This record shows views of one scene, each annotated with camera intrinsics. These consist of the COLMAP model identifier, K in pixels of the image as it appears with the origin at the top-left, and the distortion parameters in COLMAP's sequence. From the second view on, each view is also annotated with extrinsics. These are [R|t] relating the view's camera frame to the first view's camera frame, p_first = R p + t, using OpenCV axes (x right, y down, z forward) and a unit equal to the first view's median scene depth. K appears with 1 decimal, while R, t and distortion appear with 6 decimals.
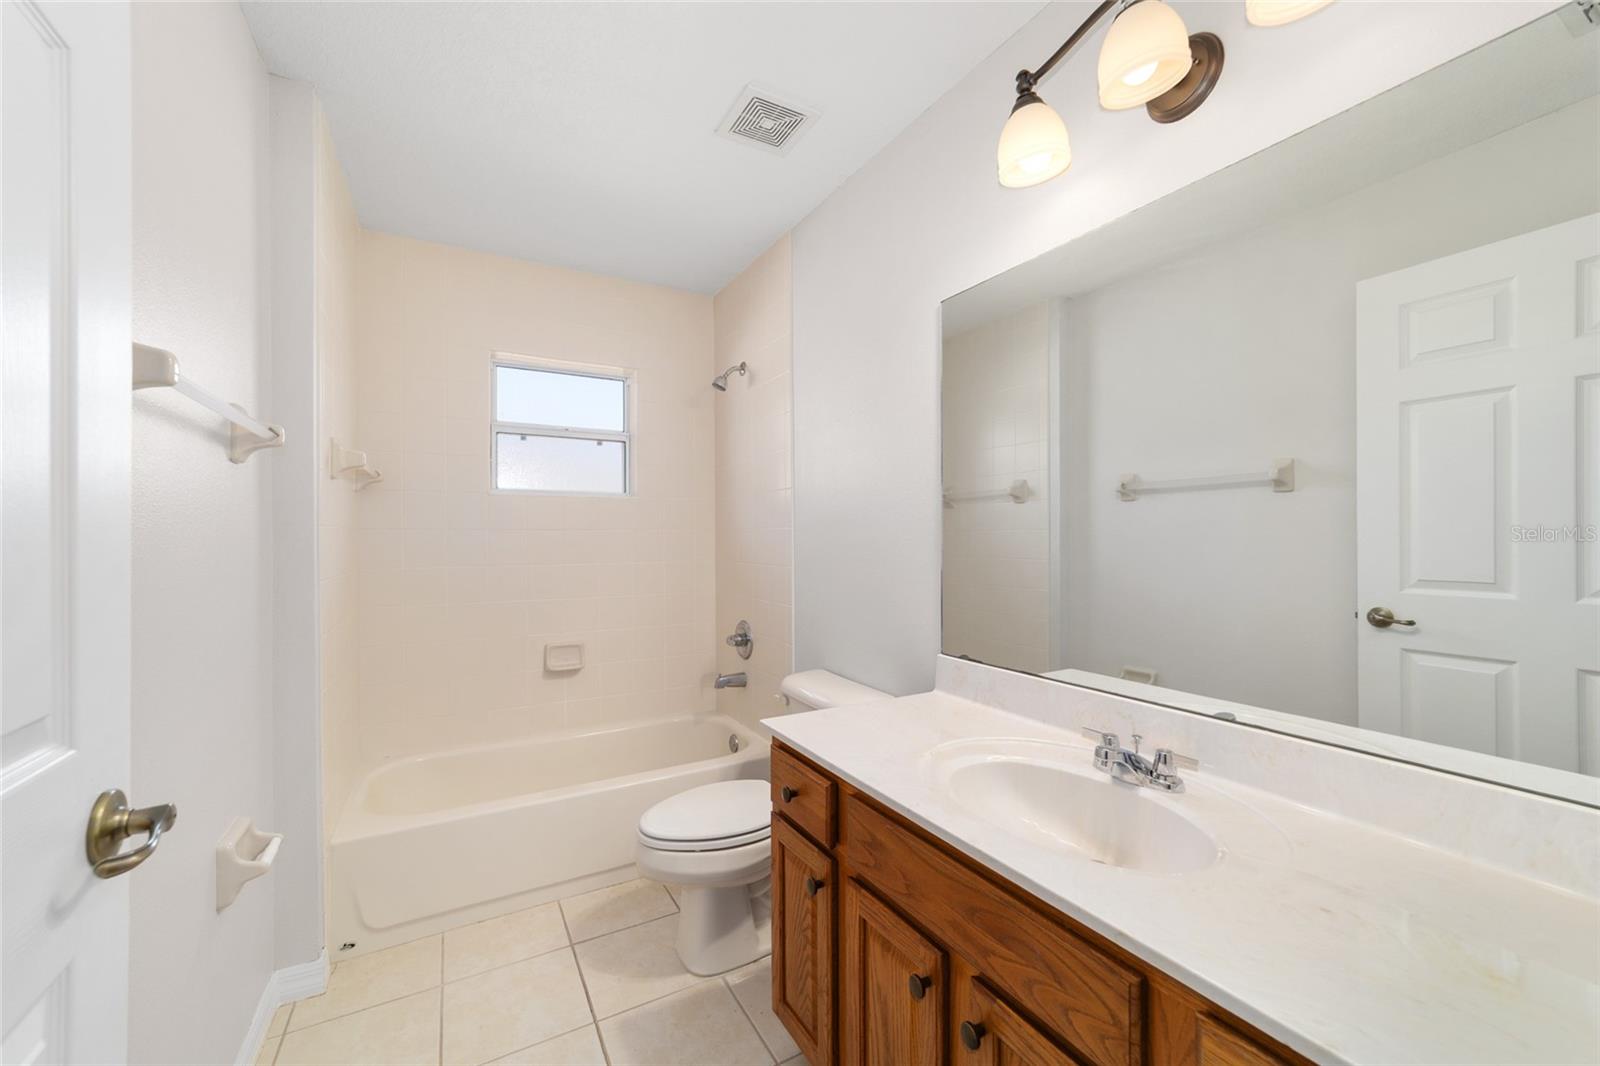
lens RADIAL K [[623.3, 0, 797.9], [0, 623.3, 533.9], [0, 0, 1]] dist [-0.012878, 0.002974]
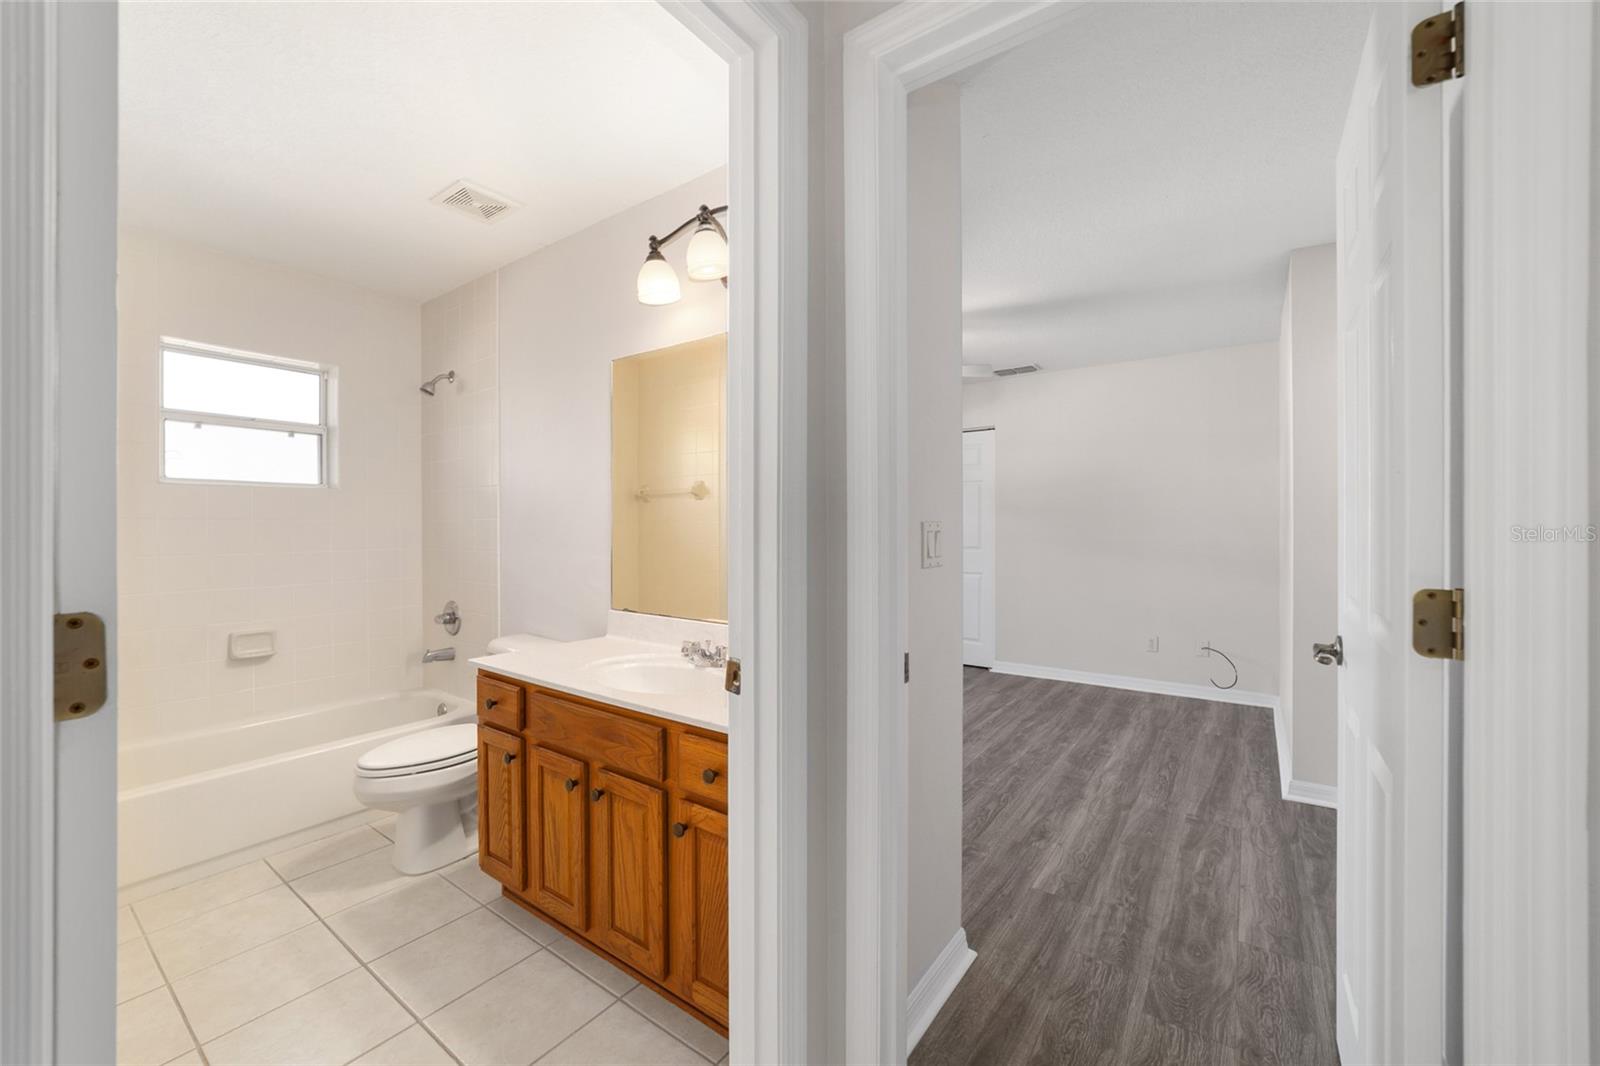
lens RADIAL K [[623.3, 0, 794.2], [0, 623.3, 524.7], [0, 0, 1]] dist [-0.012878, 0.002974]
pose [[0.912019, 0.000309, 0.410148, 0.027795], [-0.001784, 0.999993, 0.003215, -0.005480], [-0.410144, -0.003664, 0.912013, -0.459952]]
